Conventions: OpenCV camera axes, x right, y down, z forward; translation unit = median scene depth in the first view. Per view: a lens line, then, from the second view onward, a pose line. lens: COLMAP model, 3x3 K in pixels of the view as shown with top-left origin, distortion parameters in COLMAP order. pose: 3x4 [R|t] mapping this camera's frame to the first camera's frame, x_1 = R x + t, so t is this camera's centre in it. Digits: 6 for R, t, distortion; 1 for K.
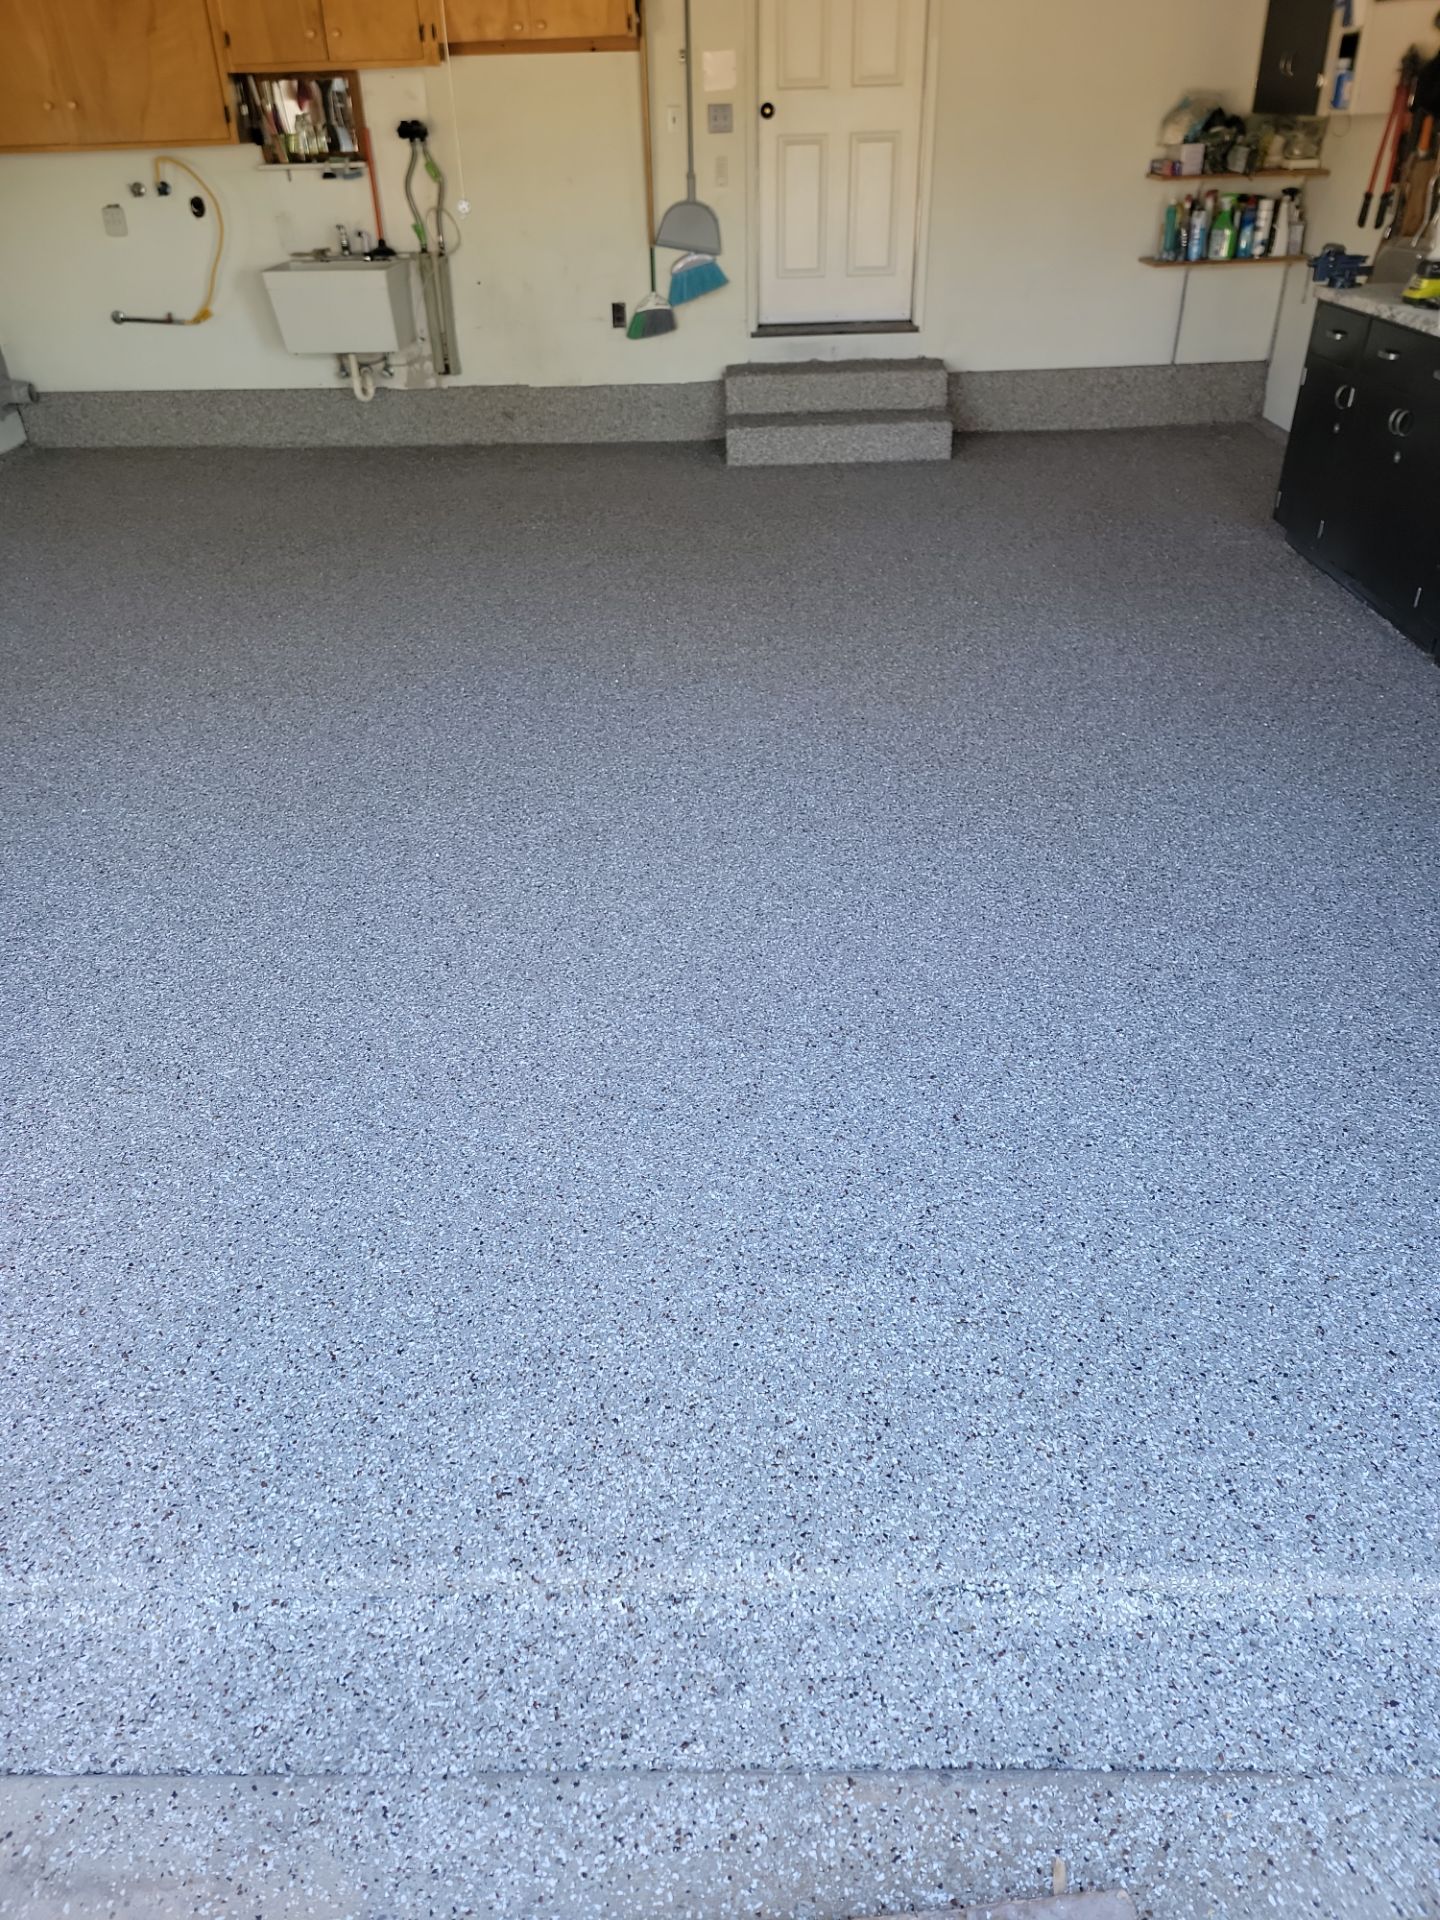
lens RADIAL K [[1308.0, 0, 700.8], [0, 1308.0, 952.6], [0, 0, 1]] dist [0.075475, -0.061519]
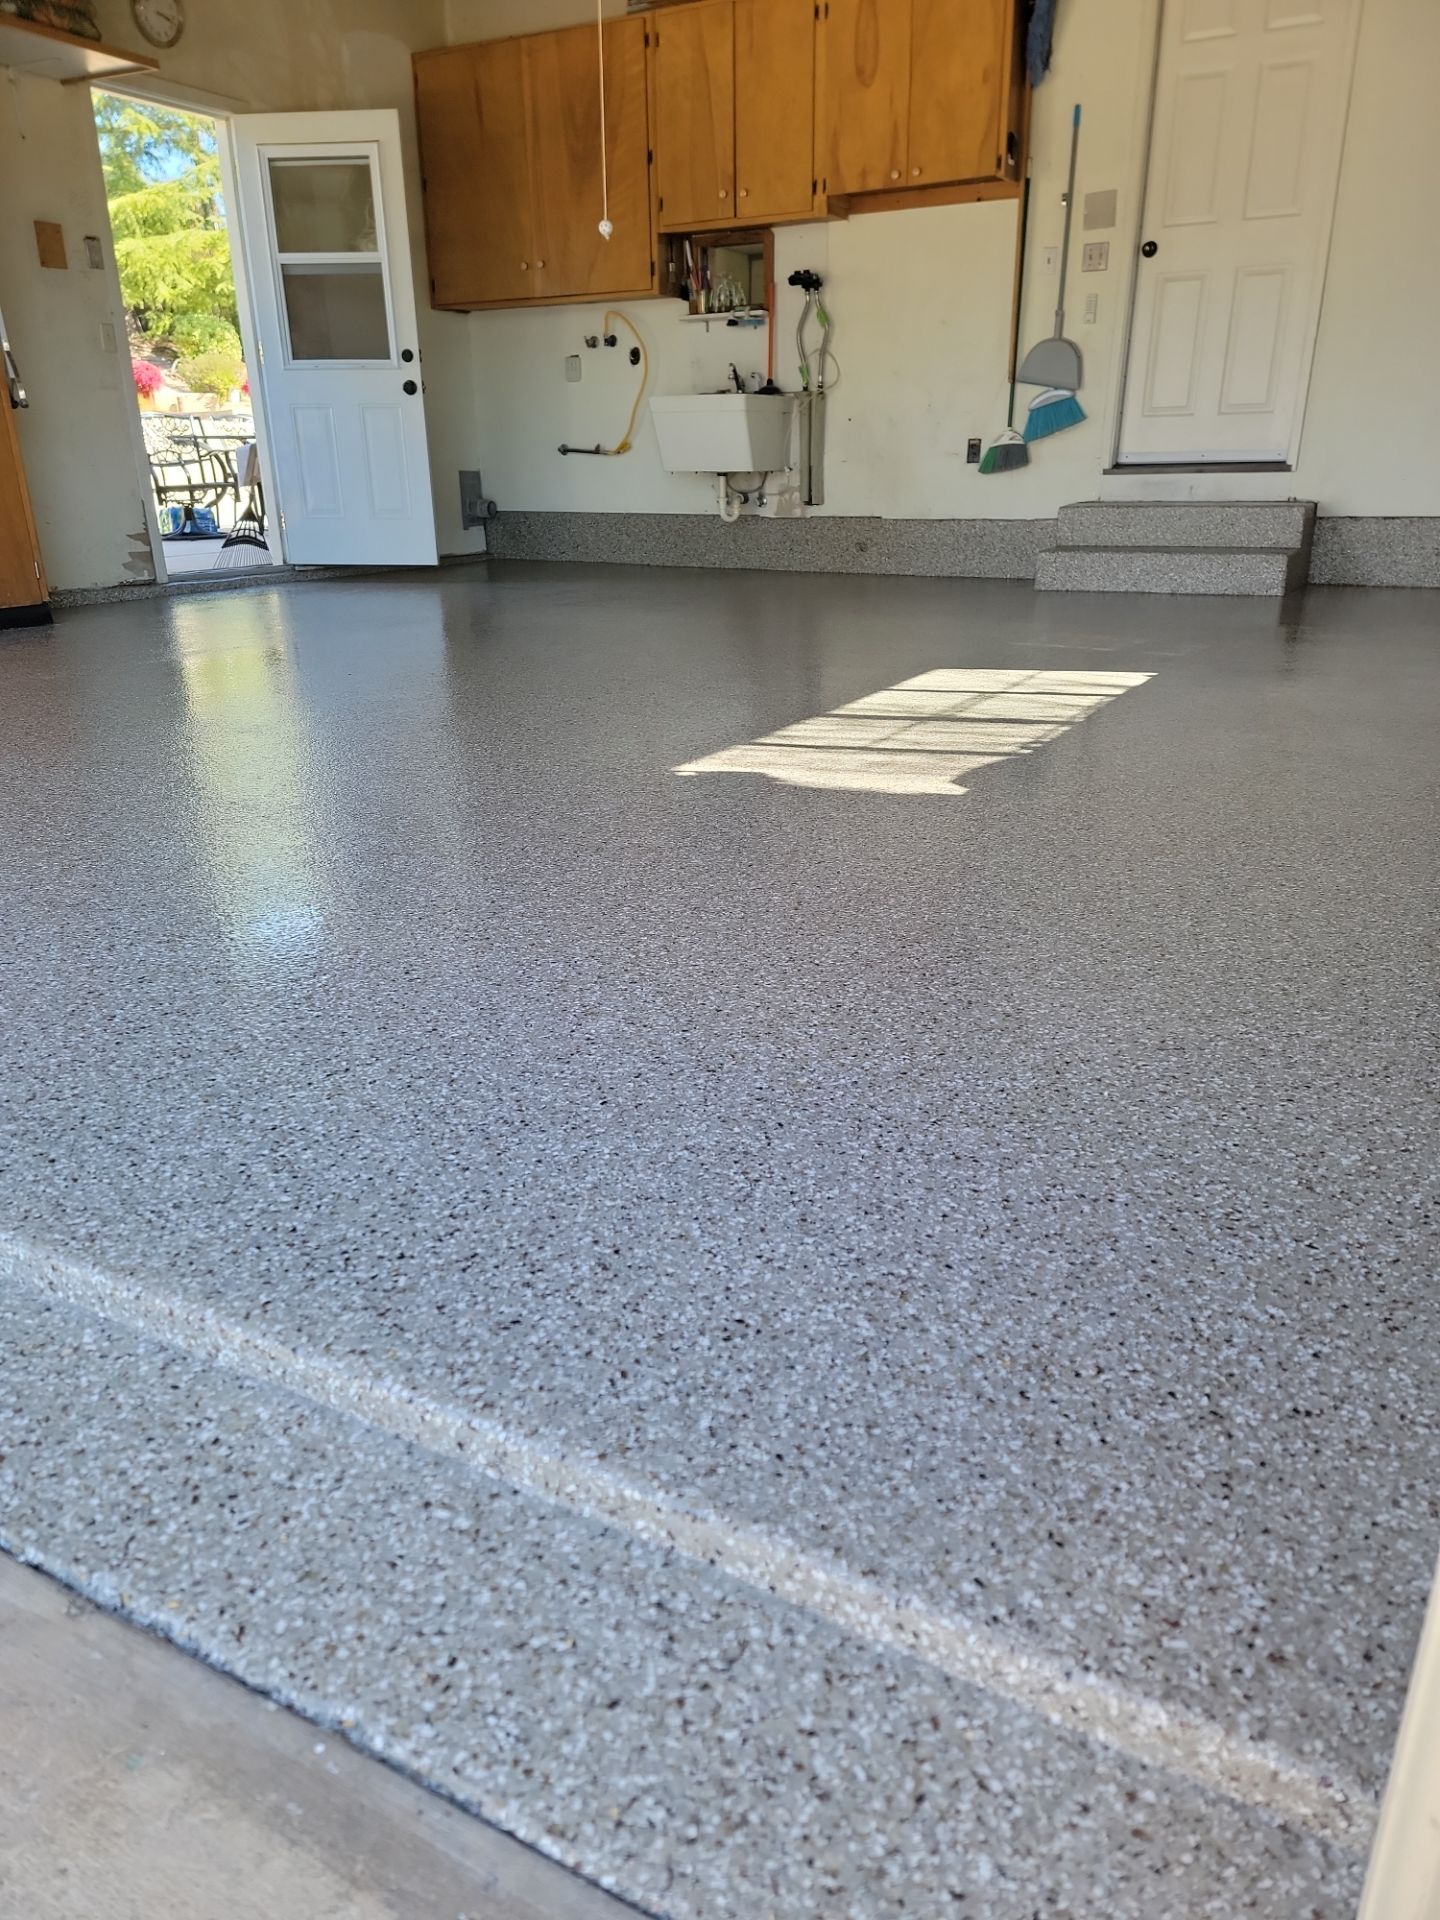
lens RADIAL K [[1308.0, 0, 725.5], [0, 1308.0, 993.9], [0, 0, 1]] dist [0.075475, -0.061519]
pose [[0.884800, 0.192951, -0.424144, 0.288635], [-0.262947, 0.958215, -0.112618, 0.079769], [0.384692, 0.211172, 0.898565, 0.117821]]
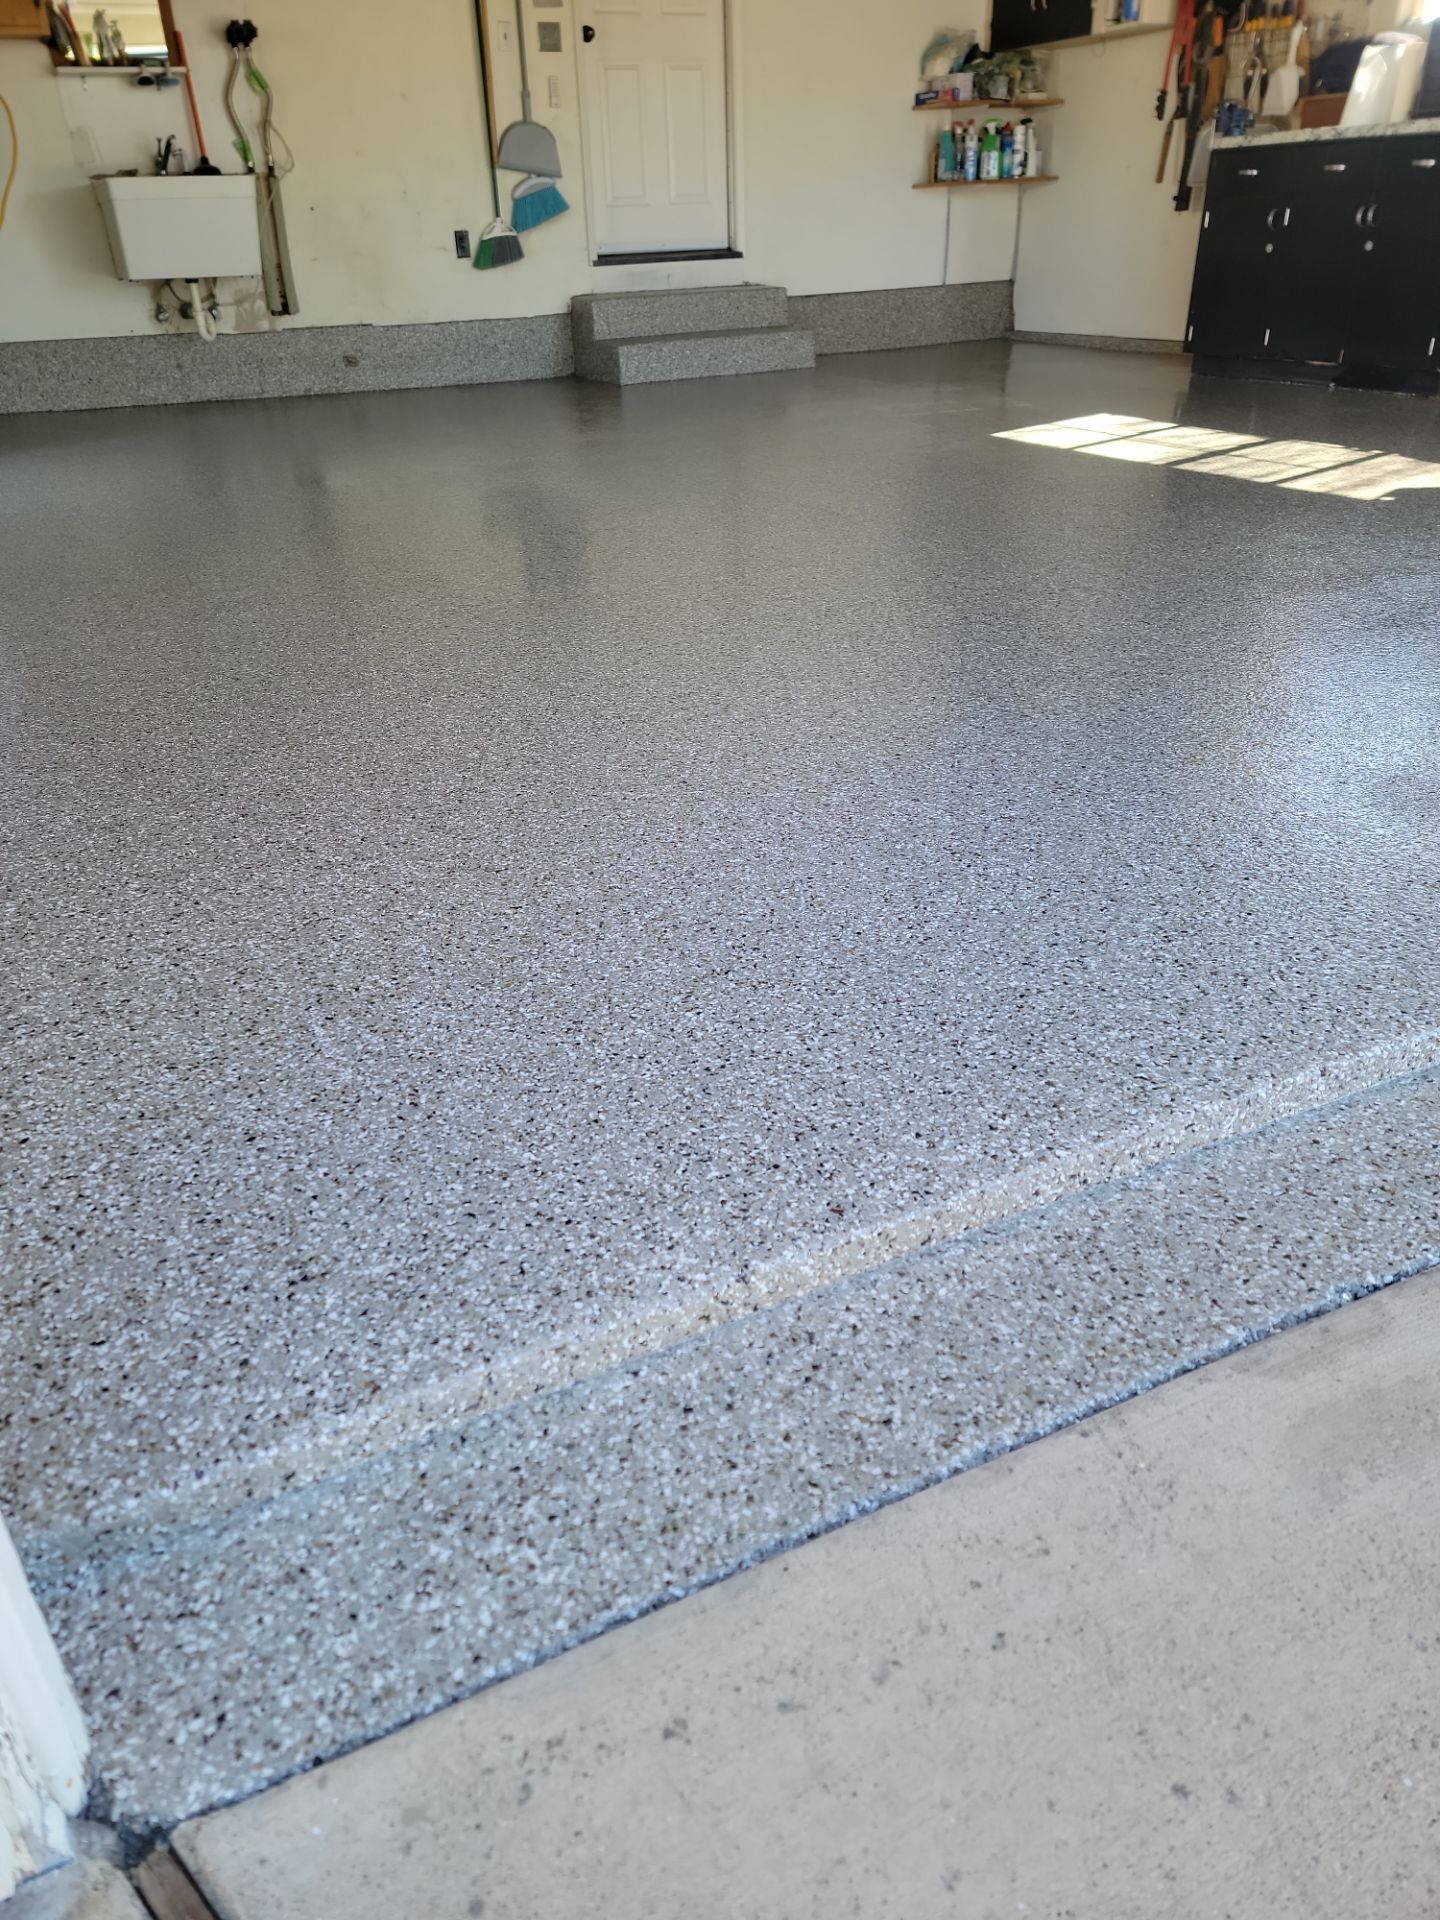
lens RADIAL K [[1308.0, 0, 690.0], [0, 1308.0, 981.6], [0, 0, 1]] dist [0.075475, -0.061519]
pose [[0.894171, -0.226021, 0.386488, -0.423388], [0.249494, 0.968315, -0.010947, 0.088528], [-0.371768, 0.106215, 0.922229, 0.116751]]
